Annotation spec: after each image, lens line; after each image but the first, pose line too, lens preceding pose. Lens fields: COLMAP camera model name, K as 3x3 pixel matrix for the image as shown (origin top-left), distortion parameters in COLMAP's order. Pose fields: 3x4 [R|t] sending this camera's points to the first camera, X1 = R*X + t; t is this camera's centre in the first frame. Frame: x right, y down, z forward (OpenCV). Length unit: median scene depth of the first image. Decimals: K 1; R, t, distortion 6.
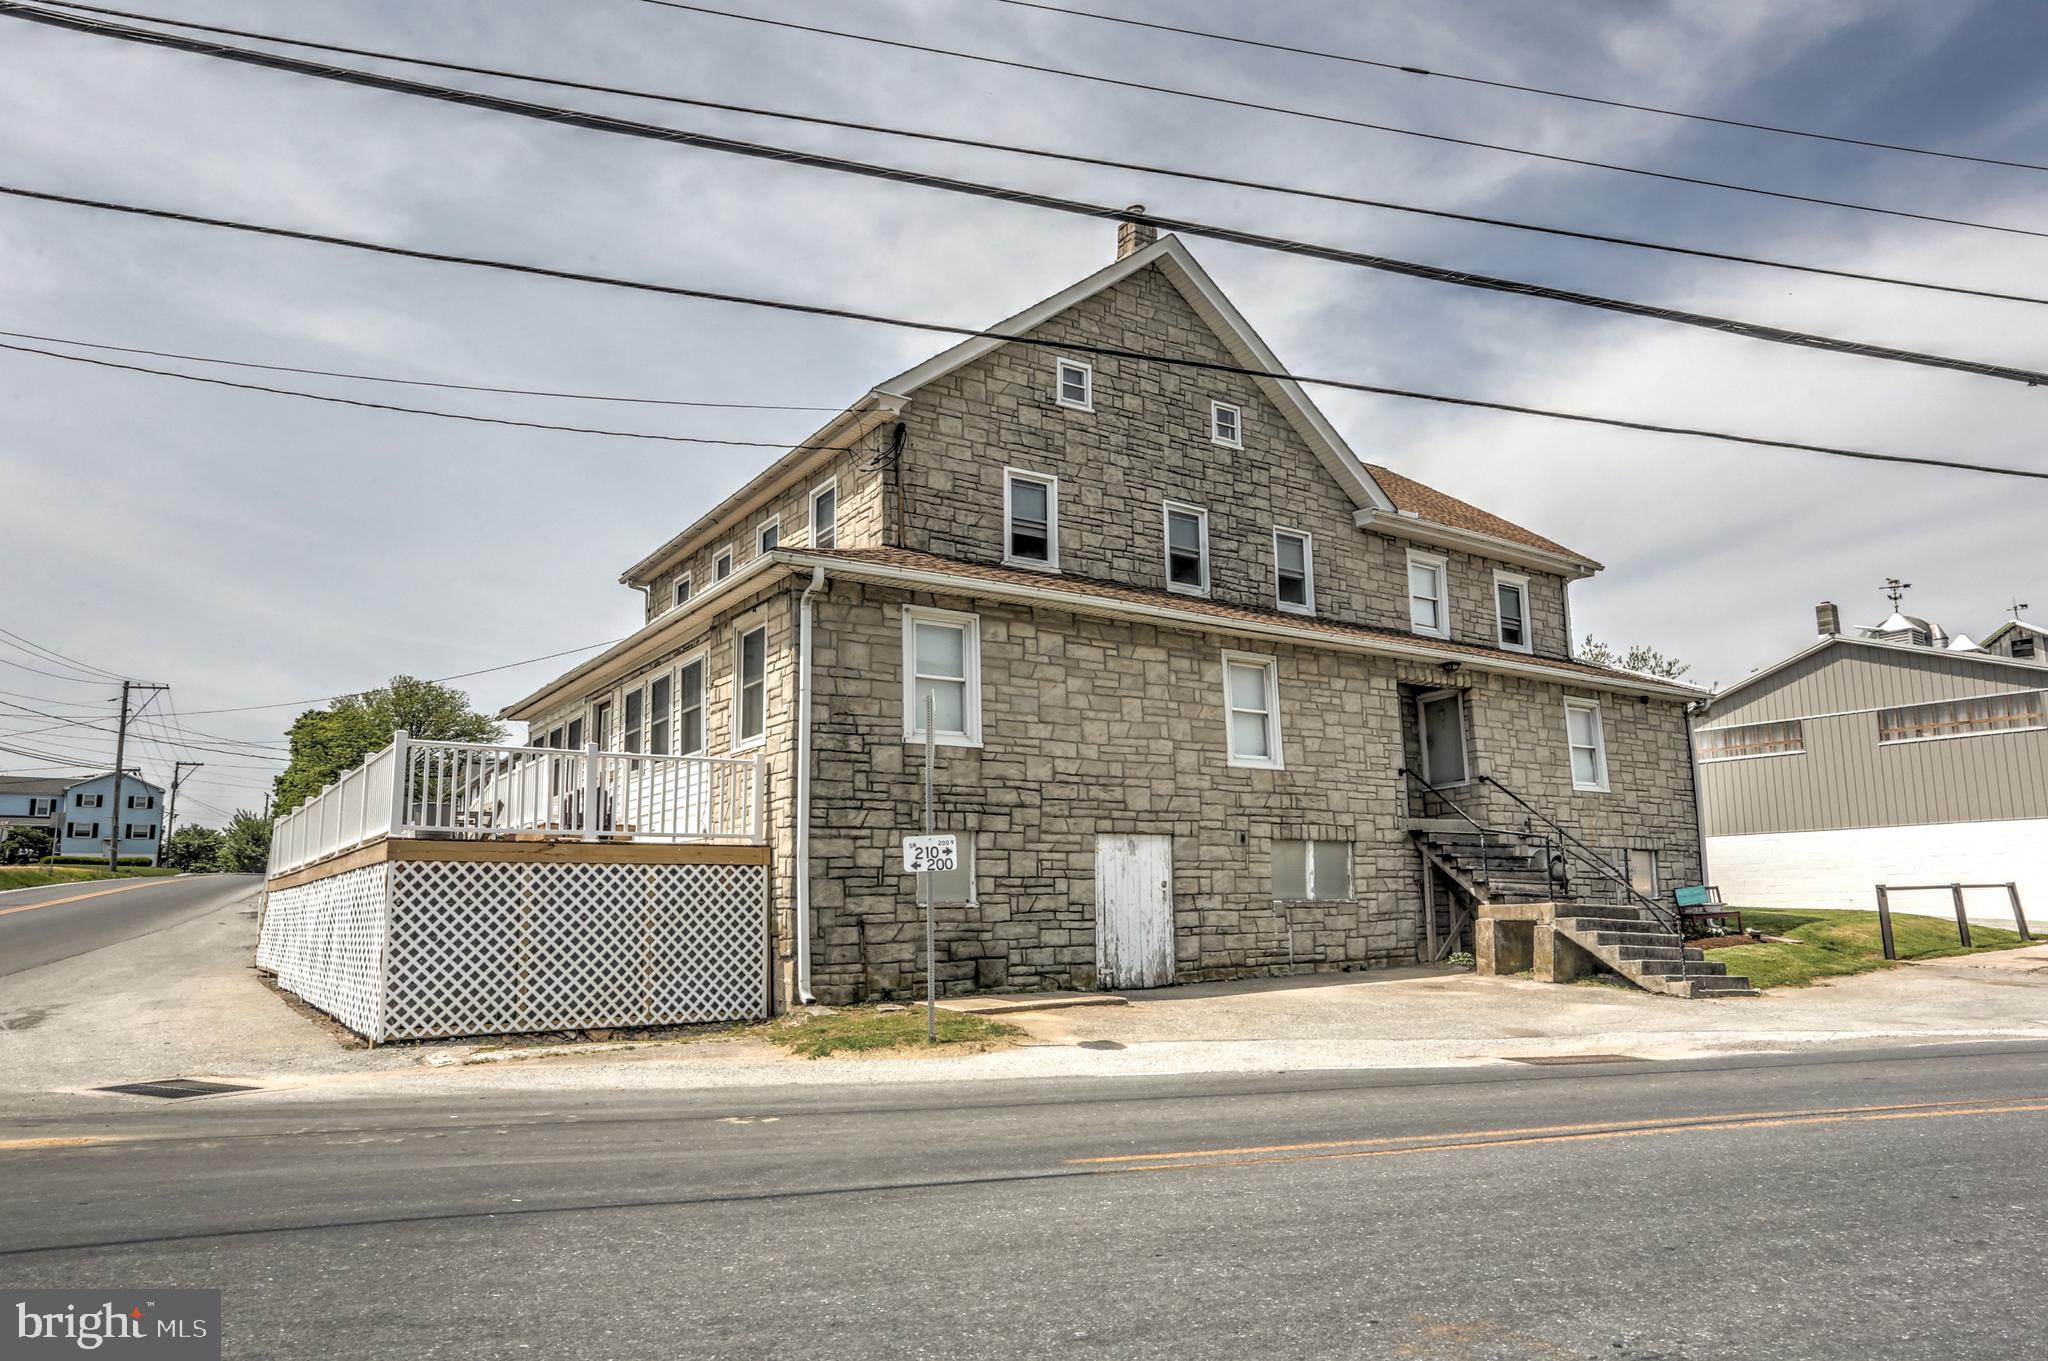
lens RADIAL K [[1323.1, 0, 1024.0], [0, 1323.1, 680.5], [0, 0, 1]] dist [-0.004929, -0.000216]
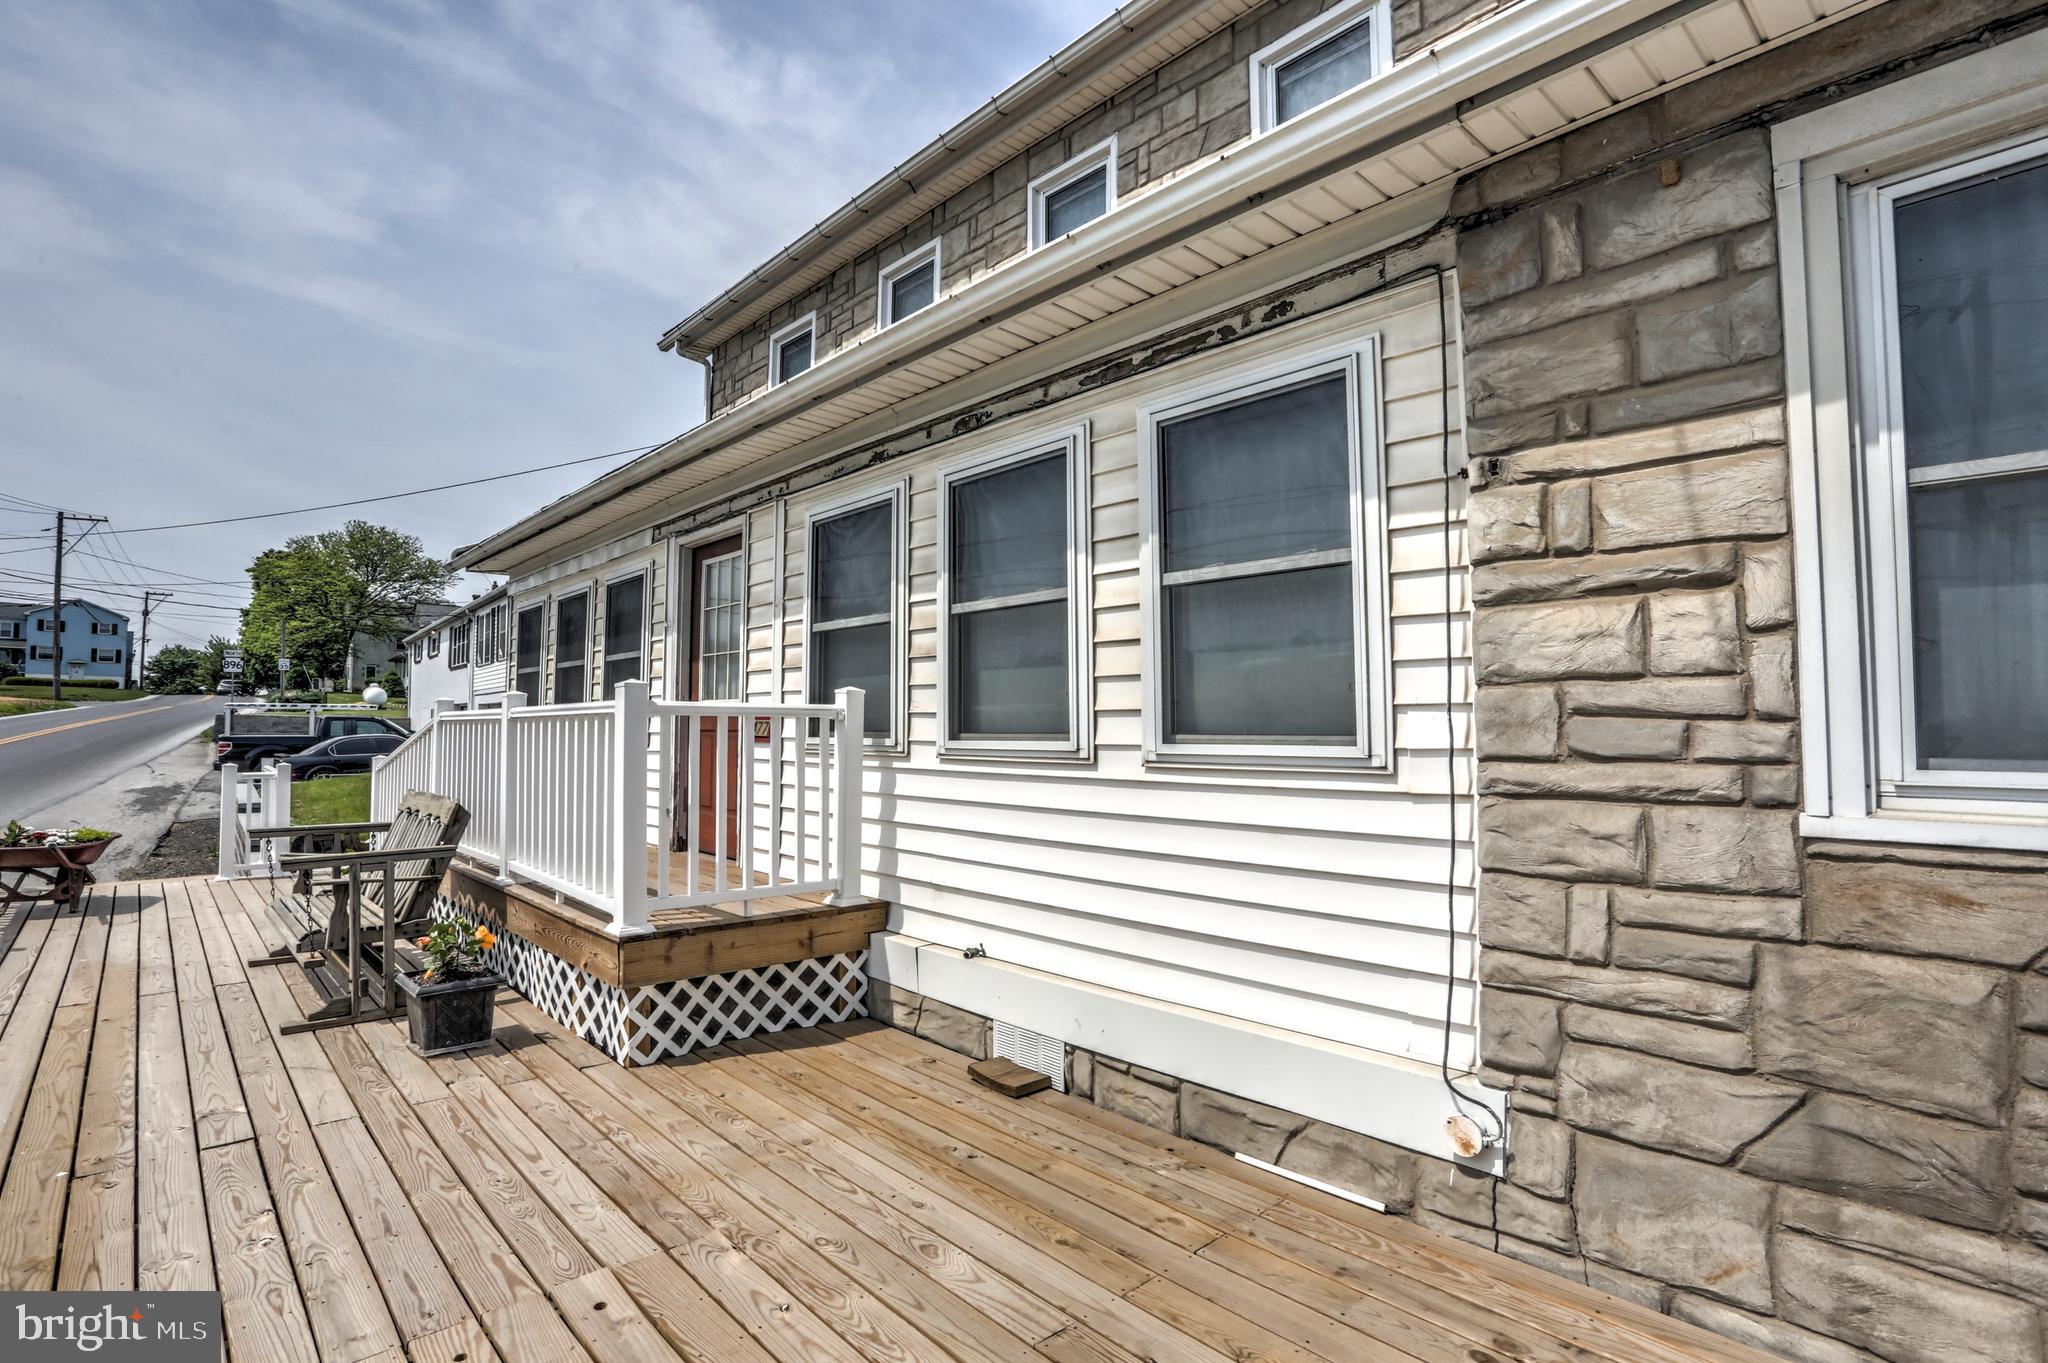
lens RADIAL K [[992.7, 0, 1024.0], [0, 992.7, 681.5], [0, 0, 1]] dist [-0.068959, 0.027653]
pose [[0.987429, 0.028228, 0.155521, -0.051163], [-0.047748, 0.991227, 0.123248, 0.003414], [-0.150678, -0.129124, 0.980114, 0.128459]]
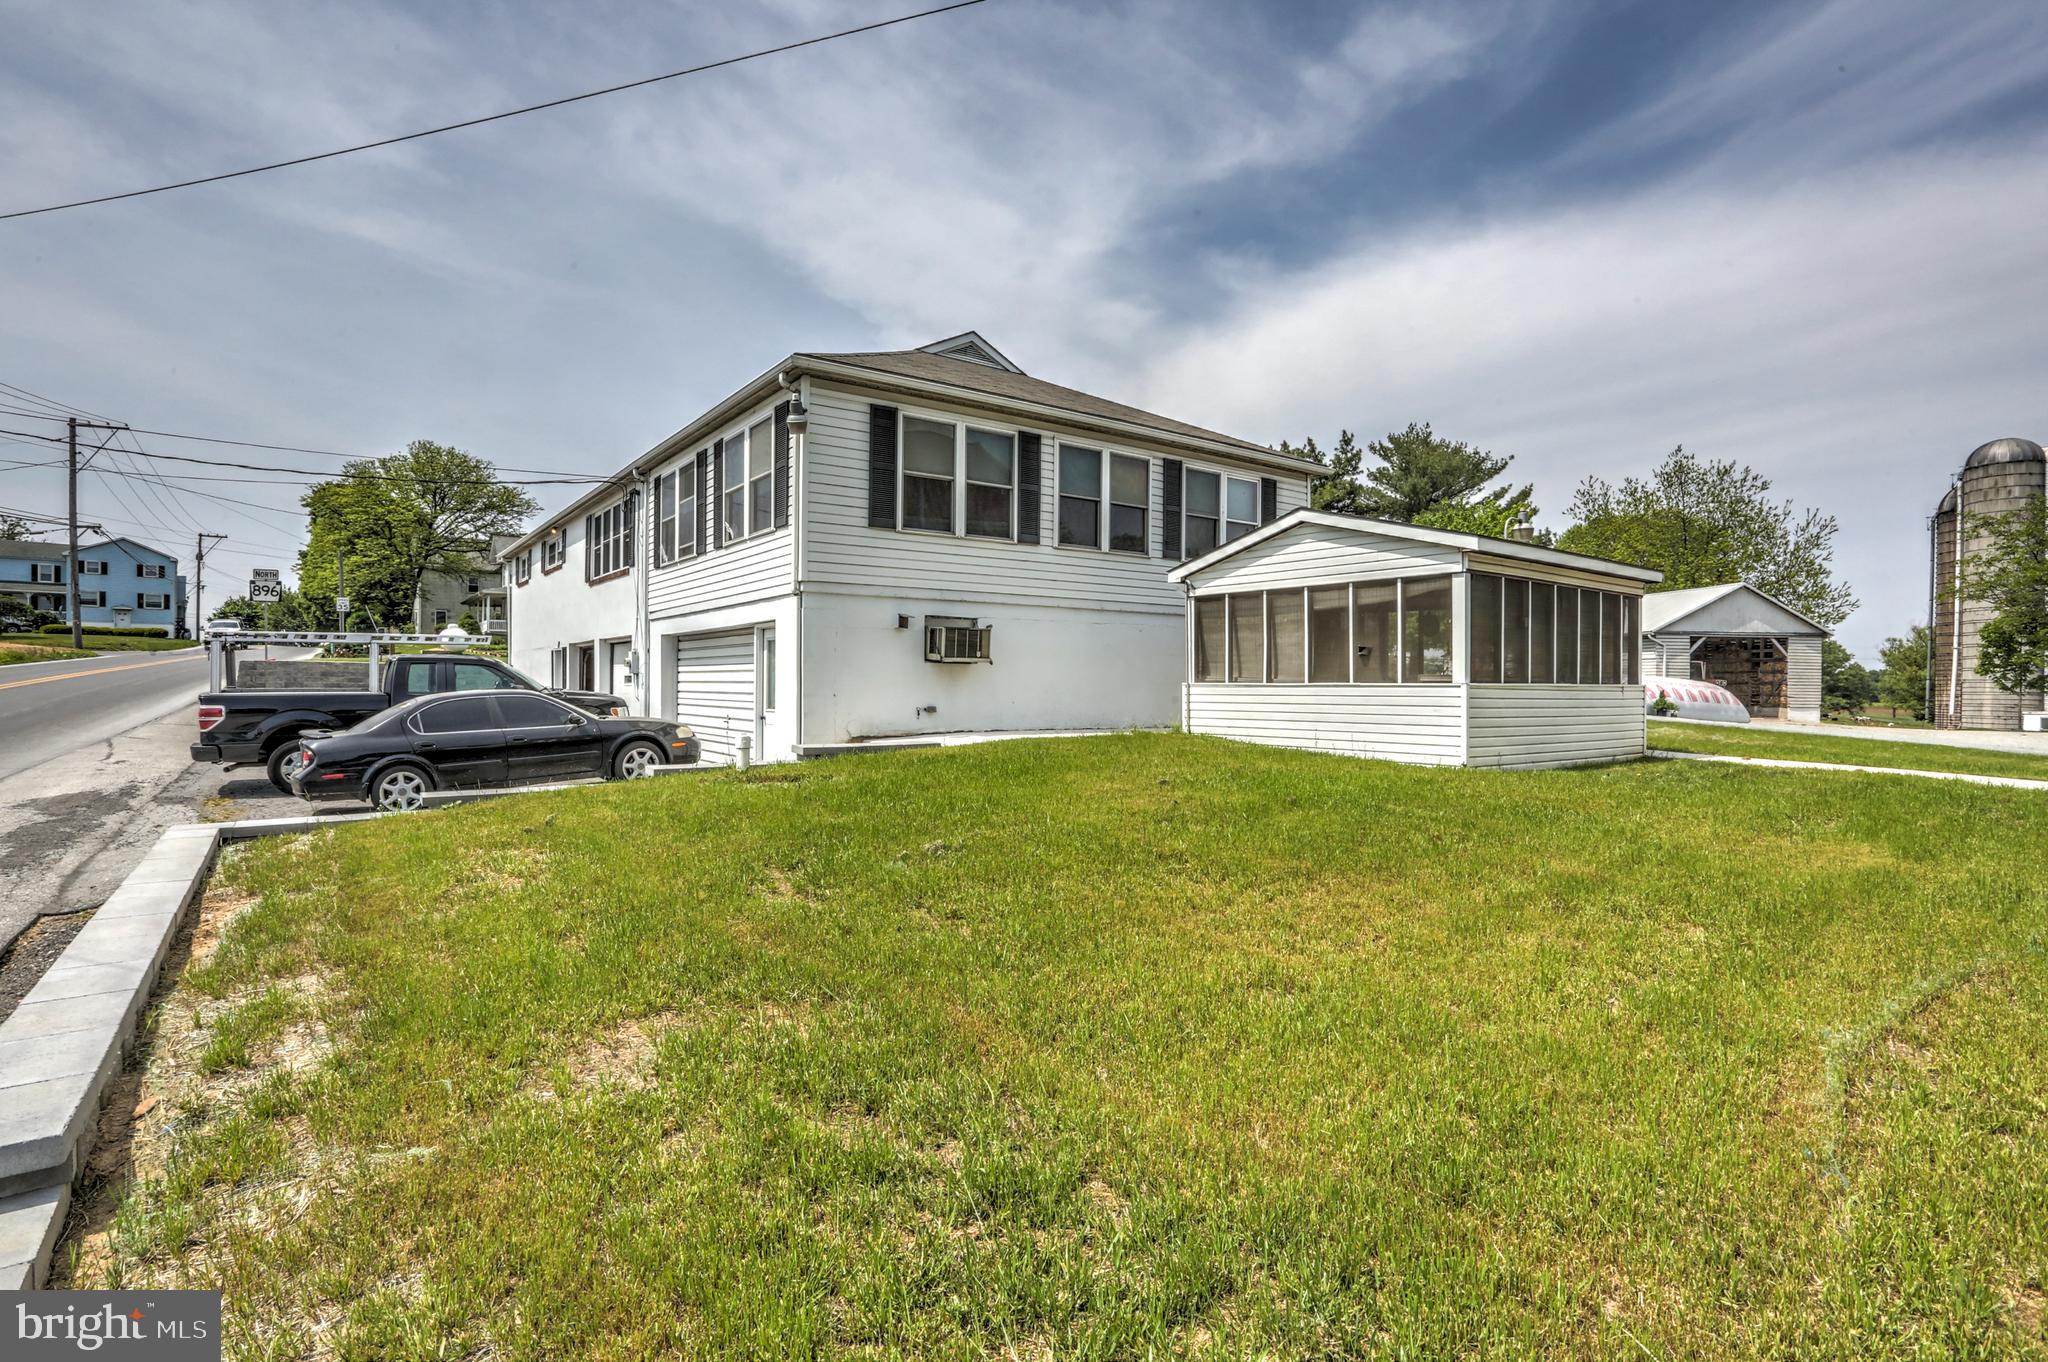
lens RADIAL K [[992.7, 0, 1024.0], [0, 992.7, 681.0], [0, 0, 1]] dist [-0.068959, 0.027653]
pose [[0.993863, 0.019237, 0.108936, -0.119069], [-0.038035, 0.984151, 0.173208, 0.028584], [-0.103878, -0.176289, 0.978842, 0.257970]]
